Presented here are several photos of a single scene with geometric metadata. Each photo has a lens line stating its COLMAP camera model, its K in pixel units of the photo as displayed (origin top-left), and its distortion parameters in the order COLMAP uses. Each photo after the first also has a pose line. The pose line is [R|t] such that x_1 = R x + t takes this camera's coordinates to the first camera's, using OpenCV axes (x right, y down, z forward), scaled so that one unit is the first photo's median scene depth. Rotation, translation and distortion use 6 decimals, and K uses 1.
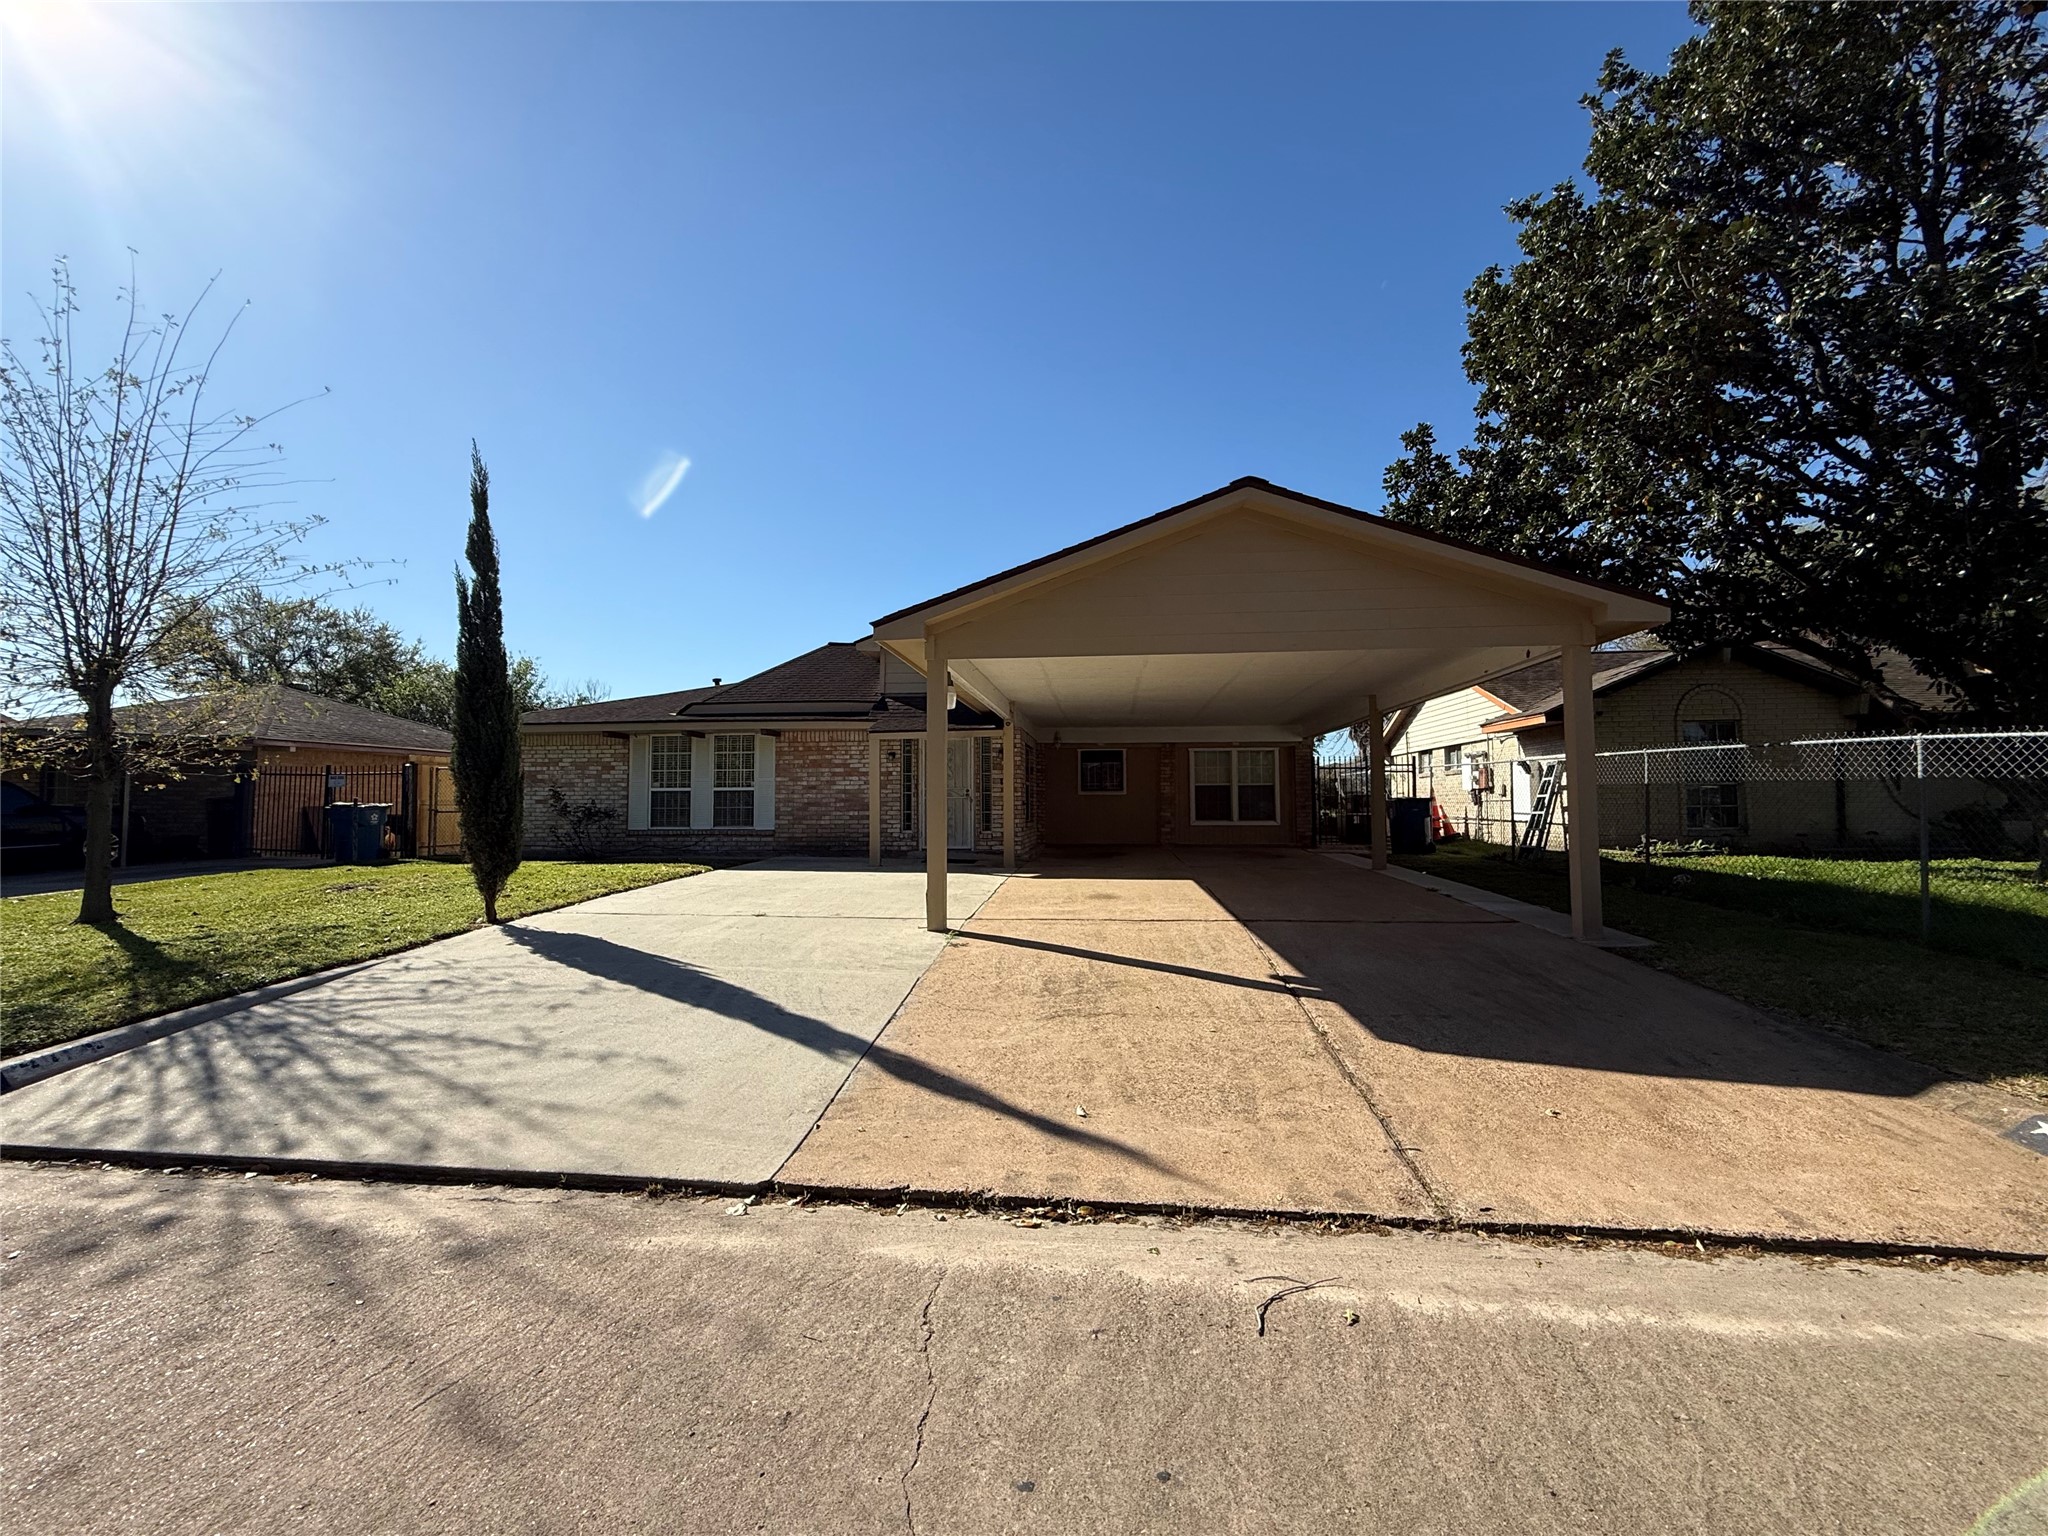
lens RADIAL K [[816.1, 0, 1021.2], [0, 816.1, 767.7], [0, 0, 1]] dist [-0.001325, 0.000692]
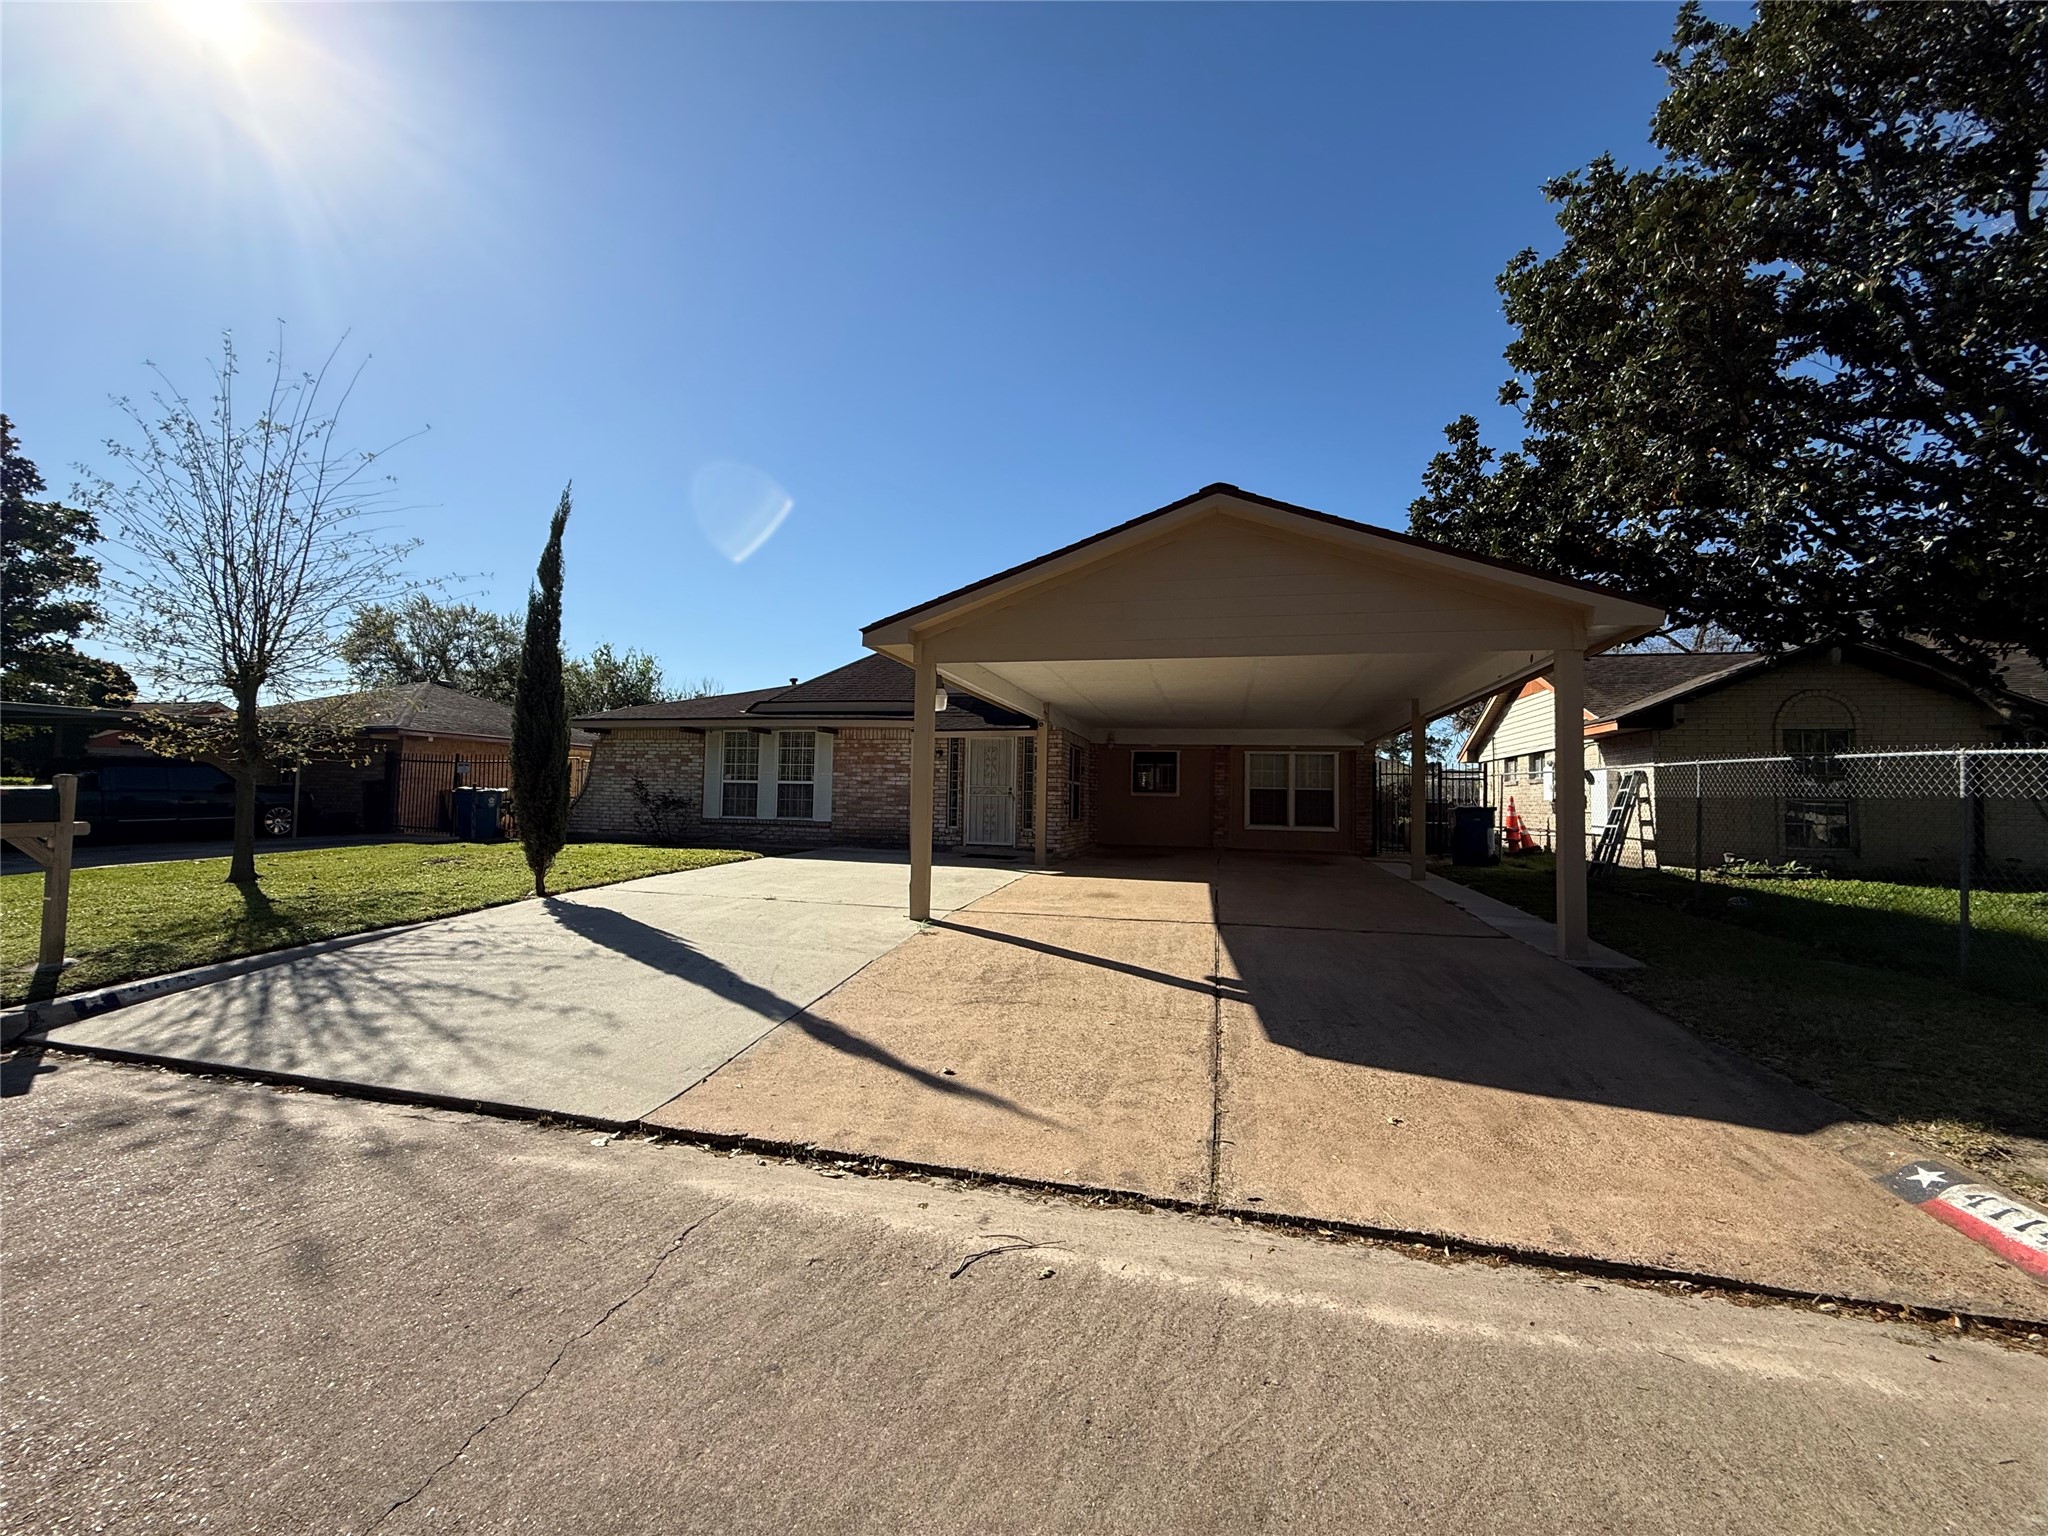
lens RADIAL K [[816.1, 0, 1021.2], [0, 816.1, 767.7], [0, 0, 1]] dist [-0.001325, 0.000692]
pose [[0.990164, 0.018888, -0.138633, 0.165853], [-0.018694, 0.999822, 0.002702, -0.002757], [0.138659, -0.000084, 0.990340, -0.029729]]
